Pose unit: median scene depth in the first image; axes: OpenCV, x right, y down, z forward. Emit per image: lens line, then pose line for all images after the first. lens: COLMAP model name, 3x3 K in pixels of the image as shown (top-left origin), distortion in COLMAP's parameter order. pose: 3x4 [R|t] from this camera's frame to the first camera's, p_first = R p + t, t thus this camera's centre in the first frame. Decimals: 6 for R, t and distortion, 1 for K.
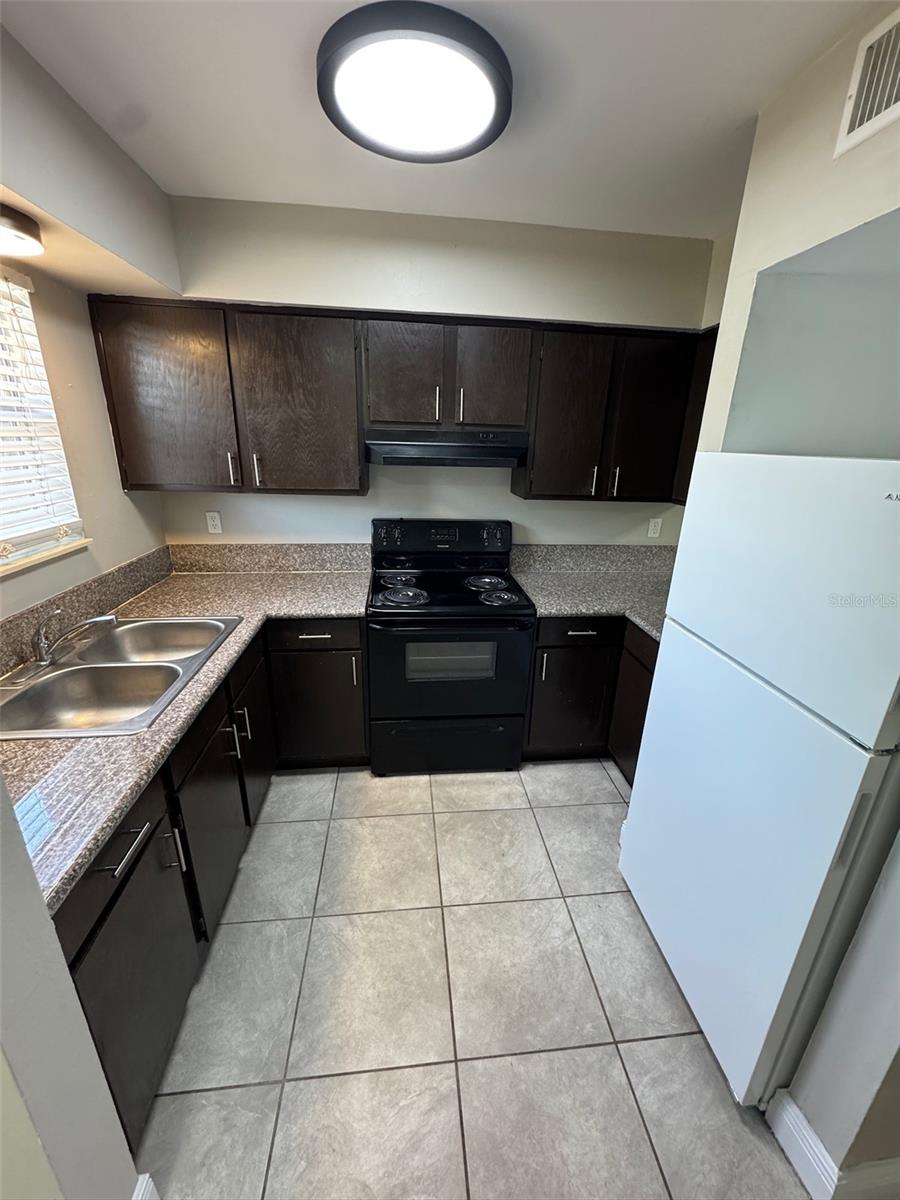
lens RADIAL K [[478.2, 0, 453.3], [0, 478.2, 598.5], [0, 0, 1]] dist [-0.003363, 0.000777]
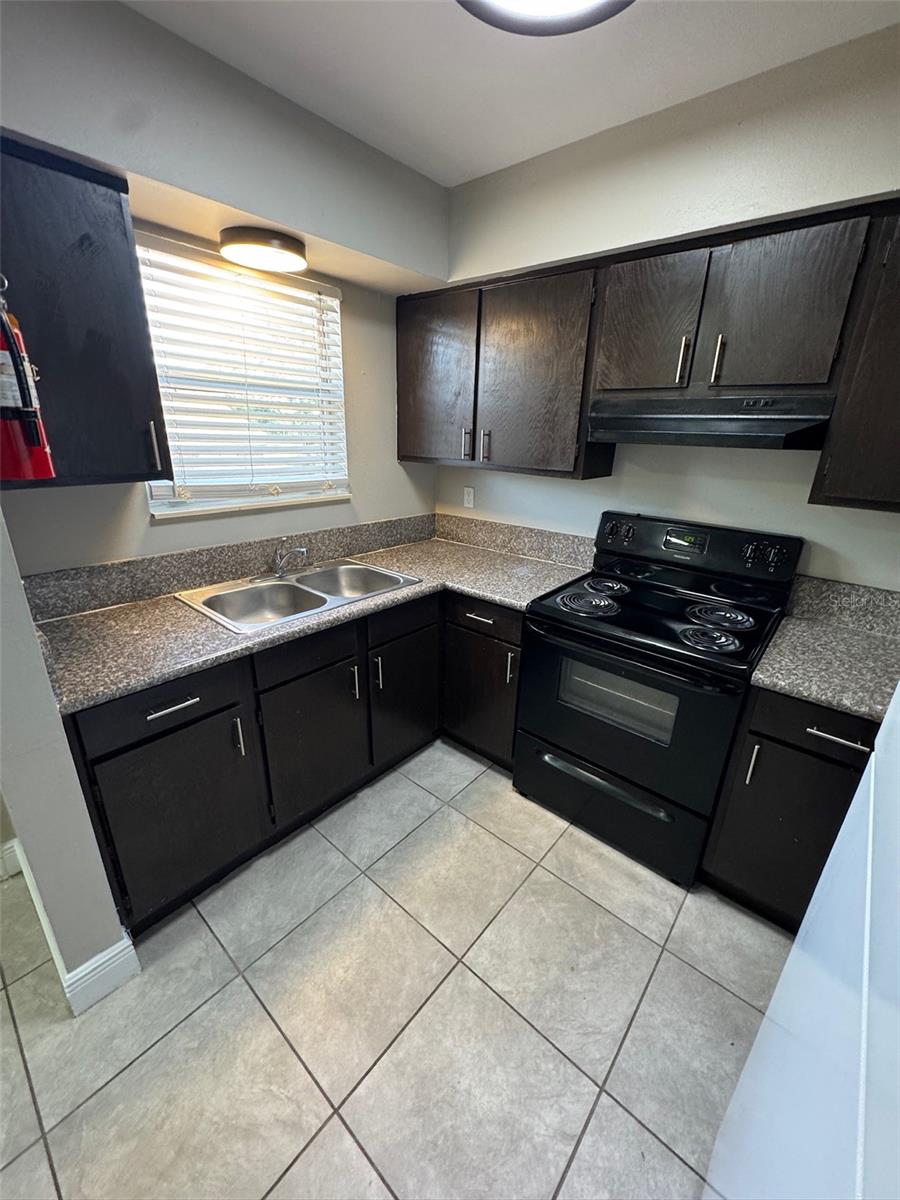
lens RADIAL K [[478.2, 0, 452.5], [0, 478.2, 598.7], [0, 0, 1]] dist [-0.003363, 0.000777]
pose [[0.684606, 0.236980, -0.689315, 0.320052], [-0.241355, 0.966027, 0.092405, -0.033889], [0.687795, 0.103108, 0.718544, 0.262154]]
